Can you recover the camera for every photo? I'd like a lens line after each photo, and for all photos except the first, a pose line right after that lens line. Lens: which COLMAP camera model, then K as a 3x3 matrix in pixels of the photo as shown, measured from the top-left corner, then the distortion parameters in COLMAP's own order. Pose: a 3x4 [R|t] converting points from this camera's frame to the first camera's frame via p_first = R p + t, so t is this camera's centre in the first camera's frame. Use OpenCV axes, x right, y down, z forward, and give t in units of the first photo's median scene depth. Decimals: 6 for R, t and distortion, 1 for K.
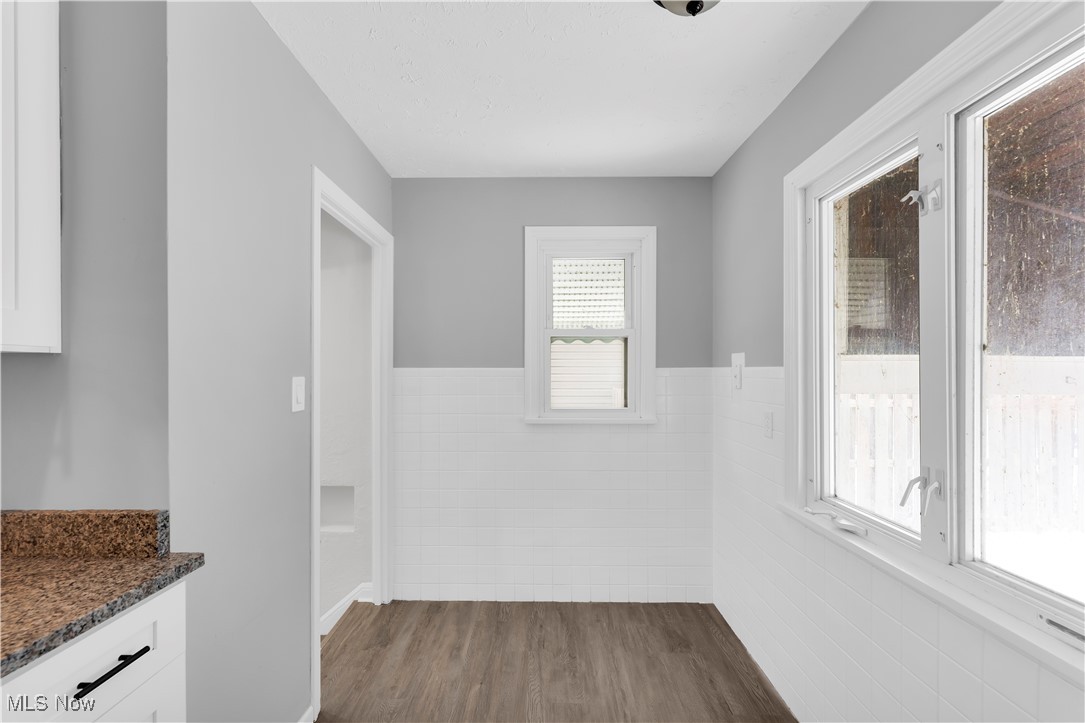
lens RADIAL K [[440.5, 0, 535.1], [0, 440.5, 368.4], [0, 0, 1]] dist [-0.001668, -0.001052]
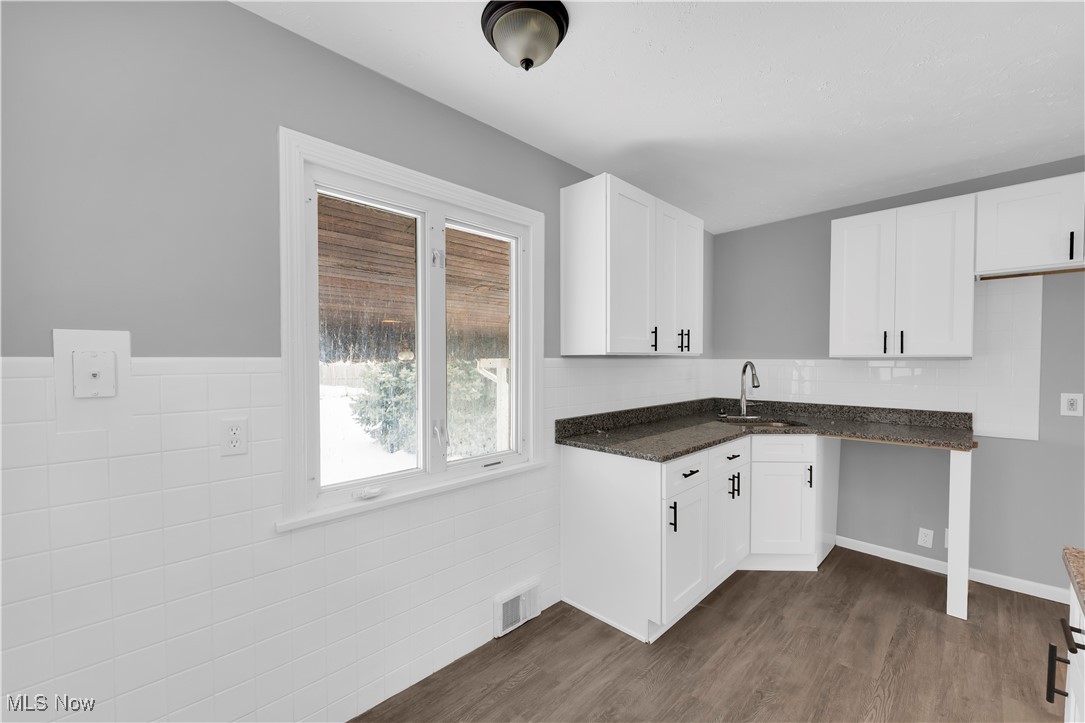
lens RADIAL K [[440.5, 0, 537.4], [0, 440.5, 373.4], [0, 0, 1]] dist [-0.001668, -0.001052]
pose [[-0.715827, -0.021328, 0.697952, -0.422590], [-0.002180, 0.999597, 0.028309, 0.001634], [-0.698274, 0.018743, -0.715585, 1.497995]]
